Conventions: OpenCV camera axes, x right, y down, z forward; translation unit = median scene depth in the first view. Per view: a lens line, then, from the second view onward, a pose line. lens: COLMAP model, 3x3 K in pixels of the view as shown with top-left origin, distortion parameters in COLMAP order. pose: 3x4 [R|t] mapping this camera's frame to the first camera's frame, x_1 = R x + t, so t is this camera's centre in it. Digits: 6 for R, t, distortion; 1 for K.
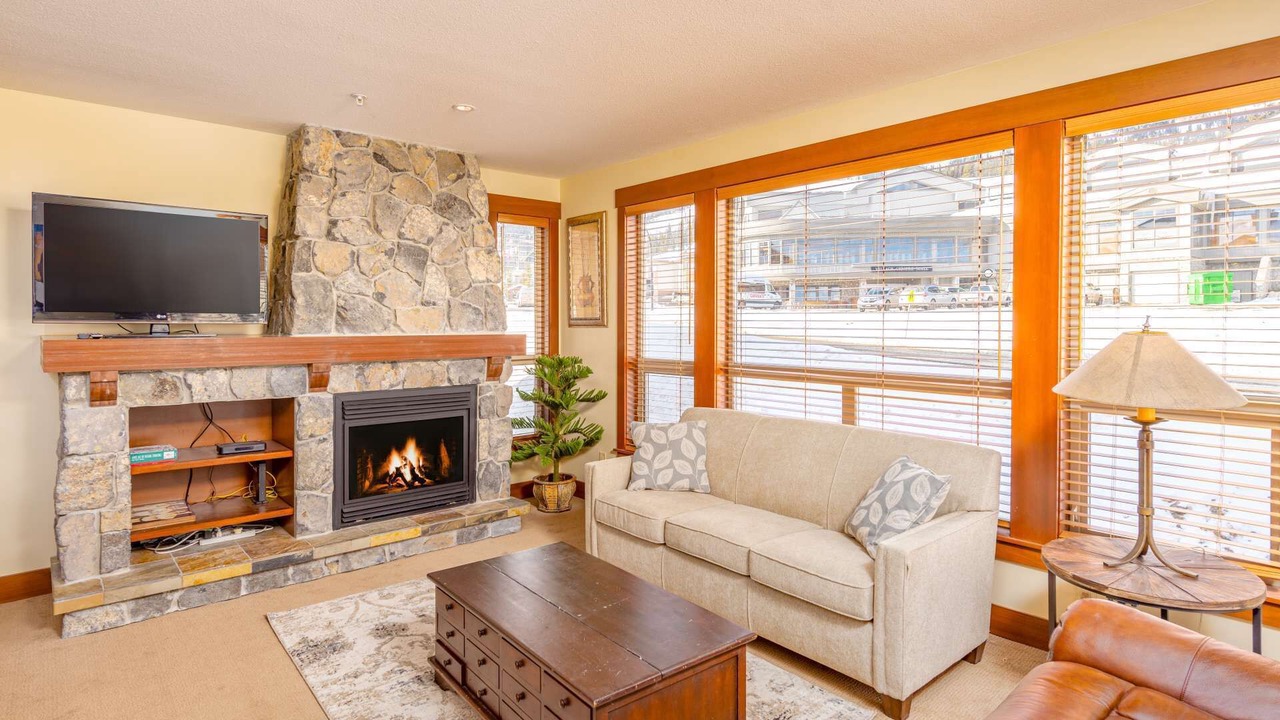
lens RADIAL K [[628.4, 0, 614.7], [0, 628.4, 323.8], [0, 0, 1]] dist [0.018586, -0.007553]
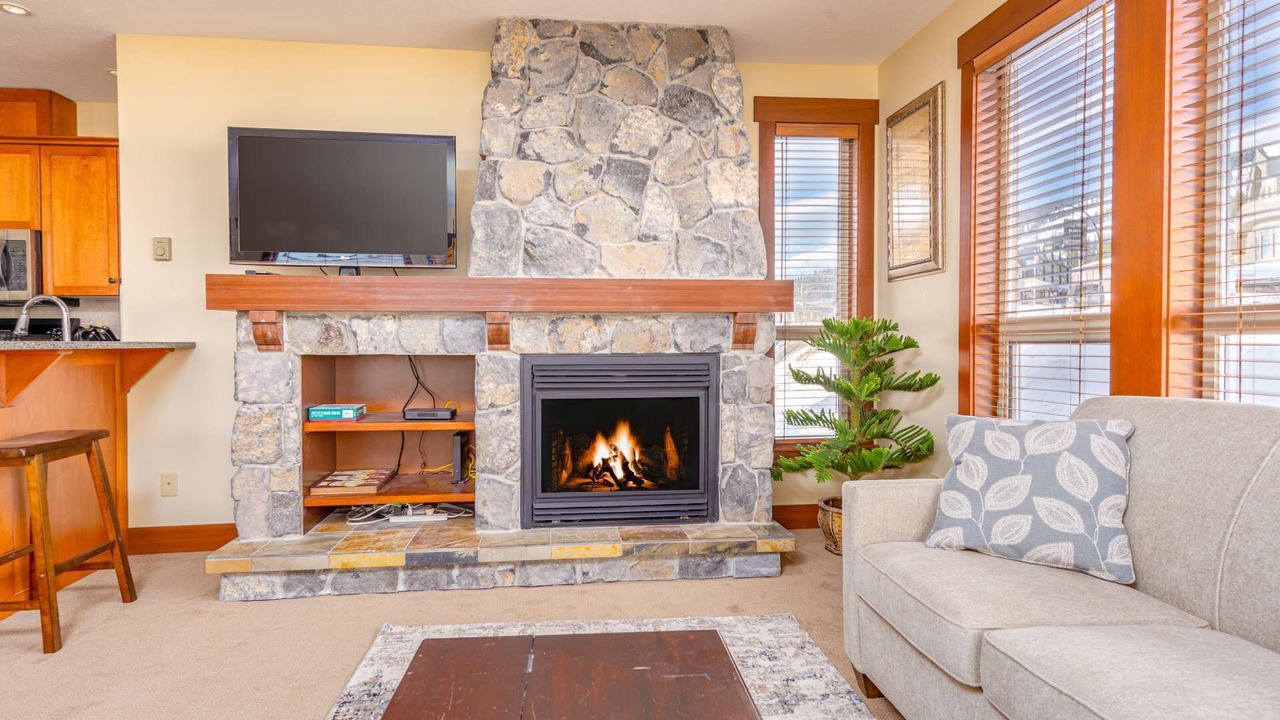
lens RADIAL K [[628.4, 0, 634.2], [0, 628.4, 348.8], [0, 0, 1]] dist [0.018586, -0.007553]
pose [[0.839738, 0.003111, -0.542982, 0.090850], [0.005718, 0.999877, 0.014572, 0.092083], [0.542961, -0.015341, 0.839618, 0.418412]]
